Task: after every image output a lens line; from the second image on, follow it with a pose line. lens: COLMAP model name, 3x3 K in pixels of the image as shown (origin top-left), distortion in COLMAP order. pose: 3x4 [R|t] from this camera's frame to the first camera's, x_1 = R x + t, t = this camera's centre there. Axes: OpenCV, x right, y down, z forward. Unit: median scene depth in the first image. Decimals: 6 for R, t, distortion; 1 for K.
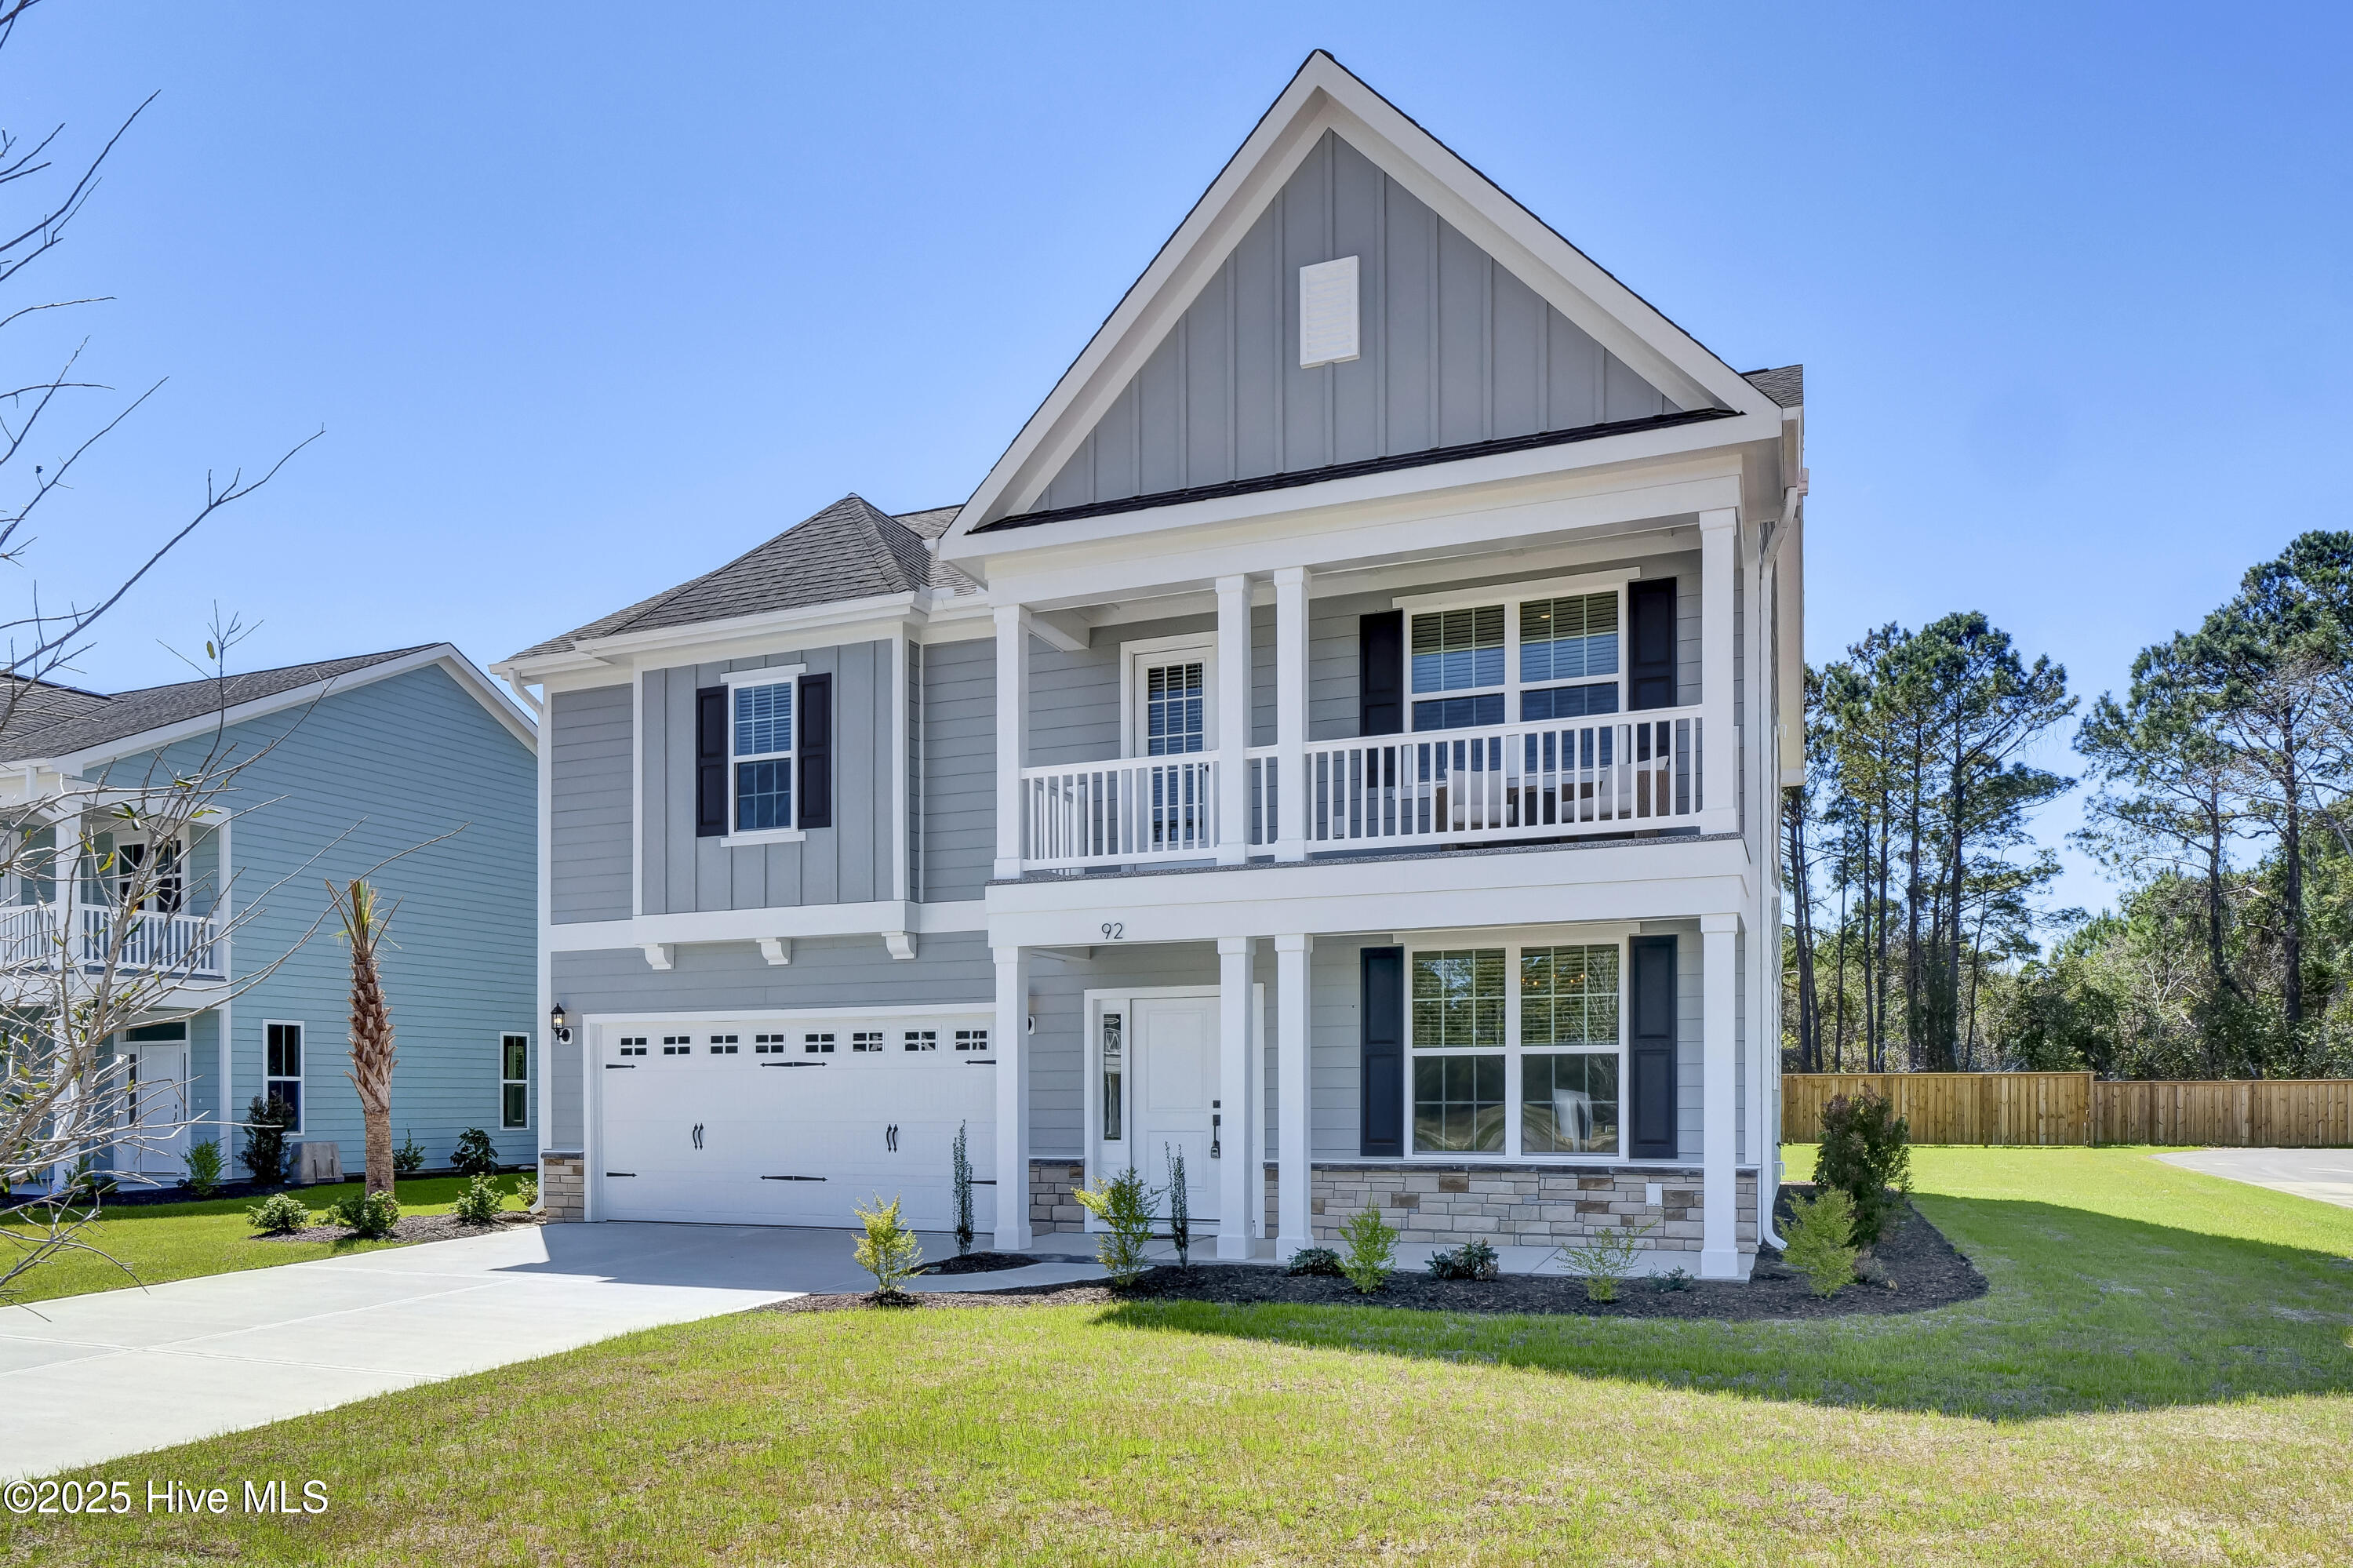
lens RADIAL K [[1522.6, 0, 1177.9], [0, 1522.6, 1059.4], [0, 0, 1]] dist [-0.001324, -0.000337]
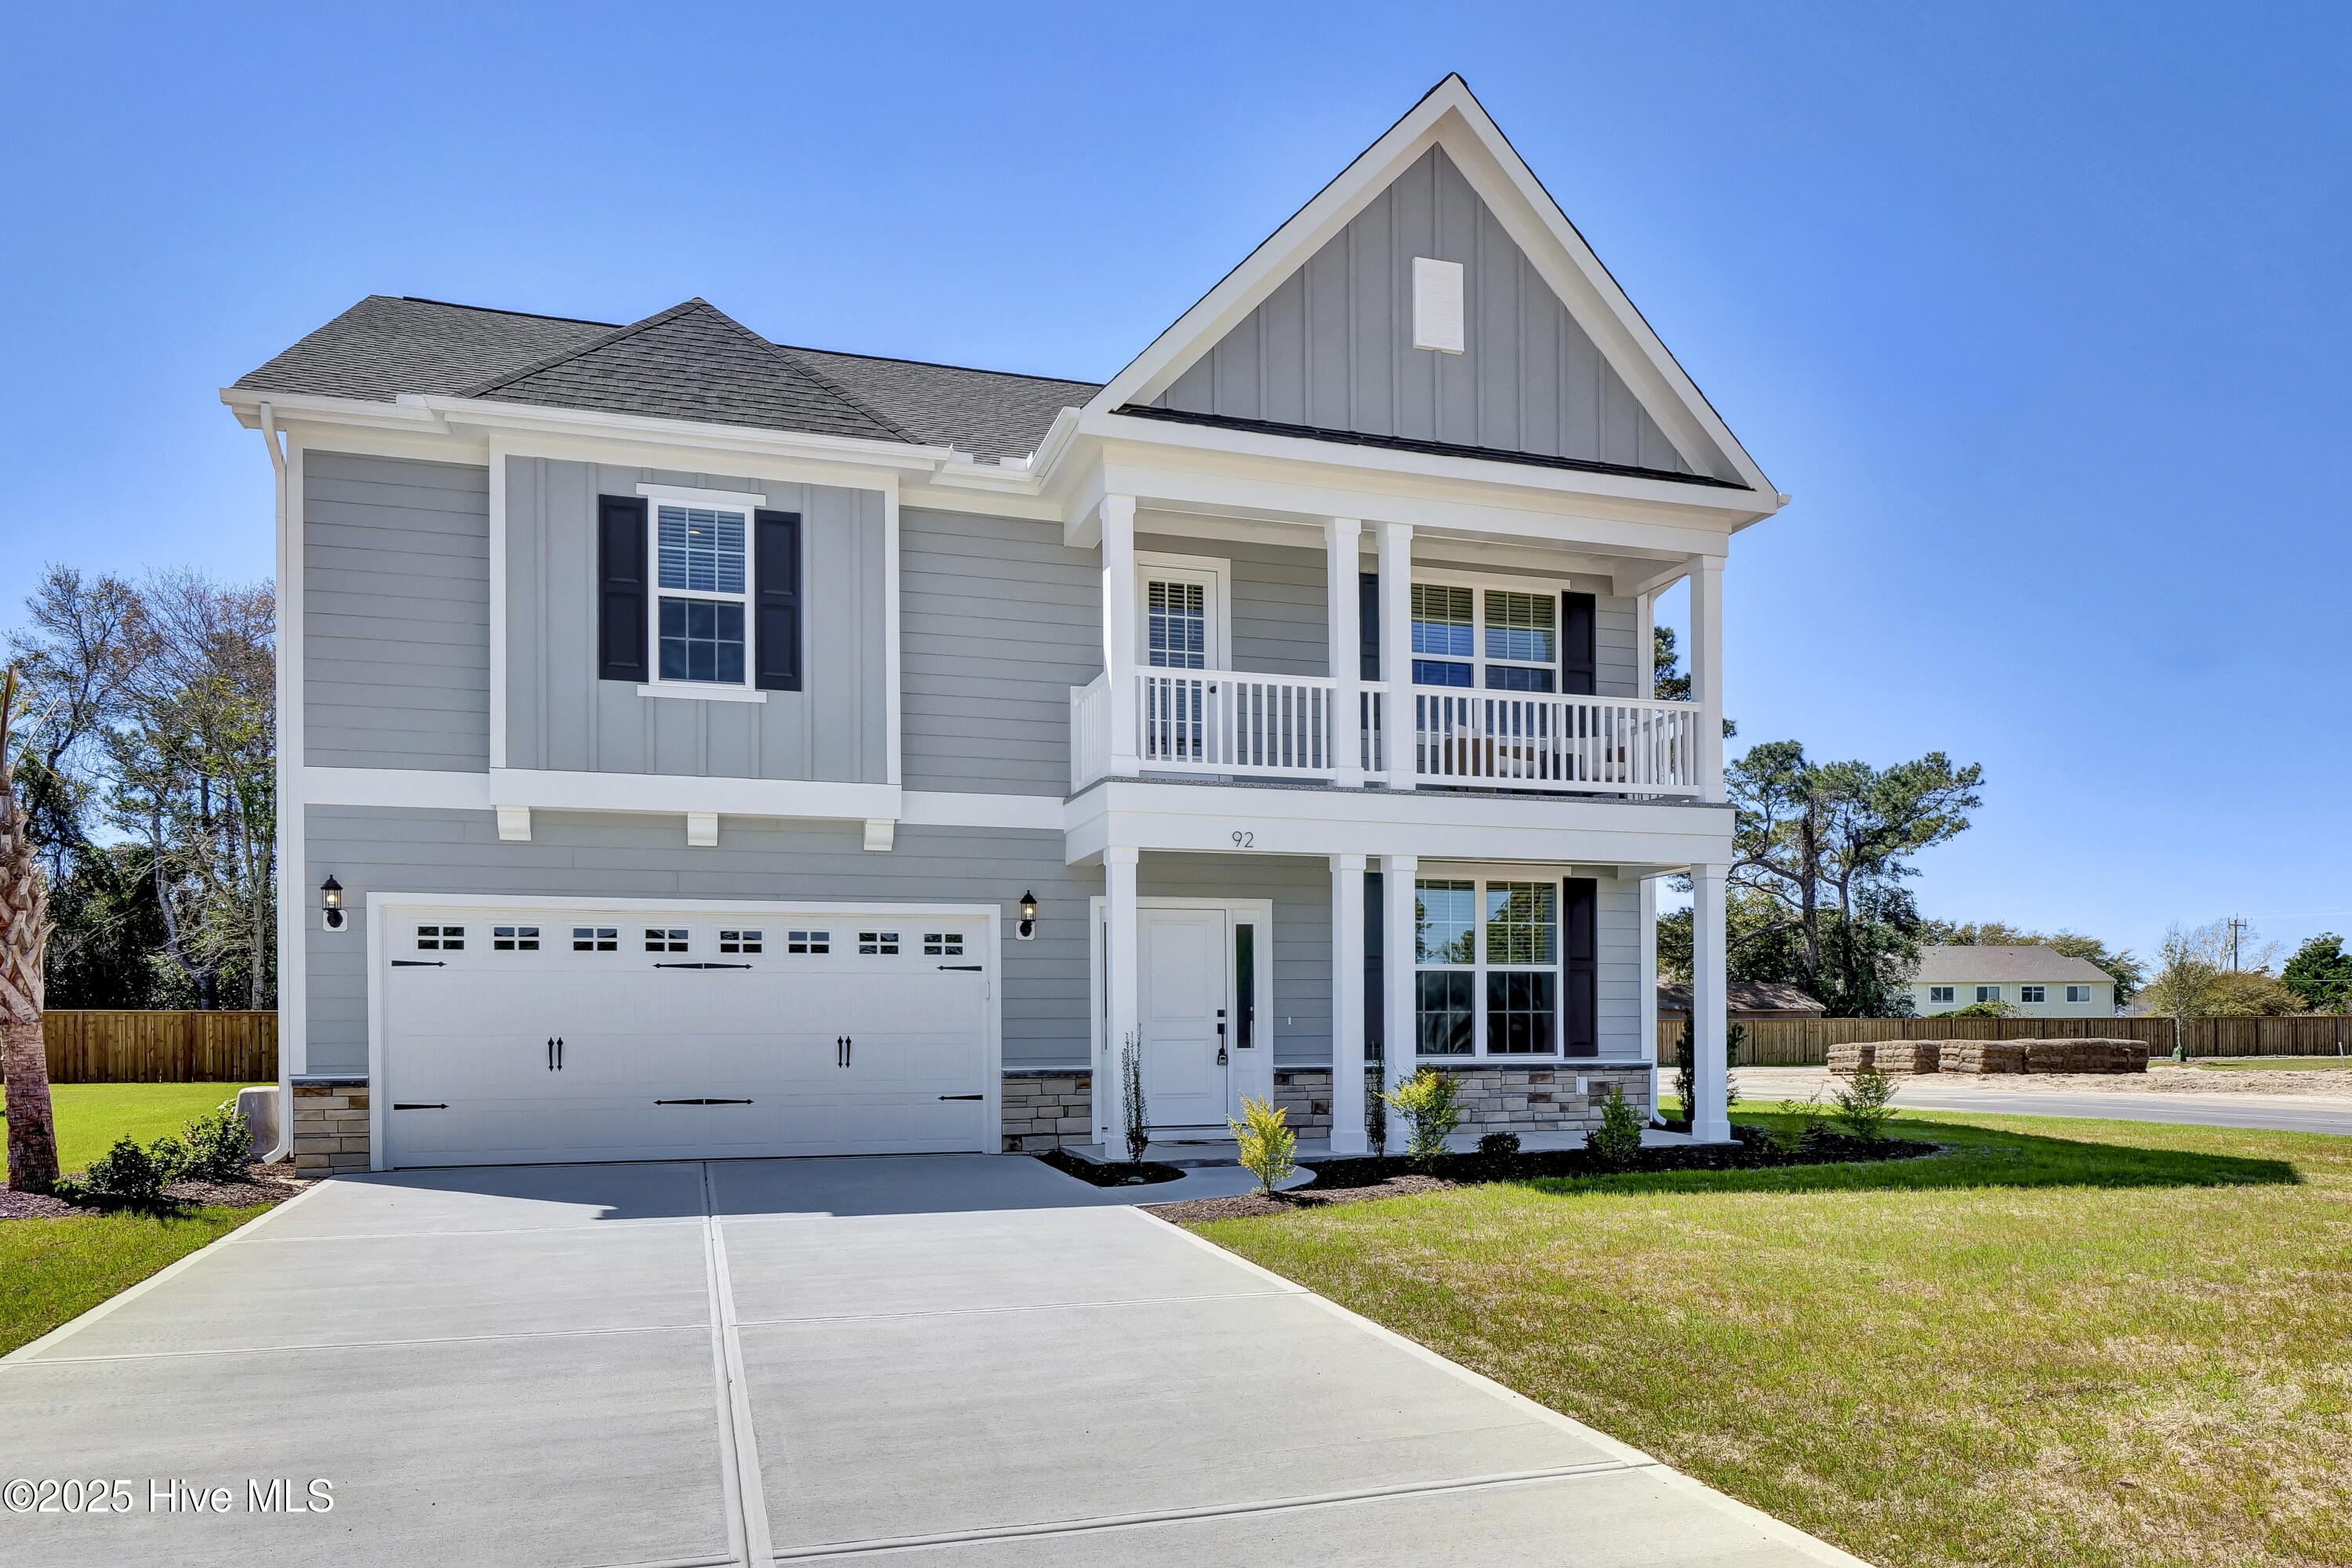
lens RADIAL K [[1495.8, 0, 1228.7], [0, 1495.8, 1000.1], [0, 0, 1]] dist [-0.000100, 0.000448]
pose [[0.783616, 0.013803, 0.621092, -0.645987], [-0.011191, 0.999905, -0.008103, 0.030522], [-0.621144, -0.000601, 0.783696, 0.210470]]
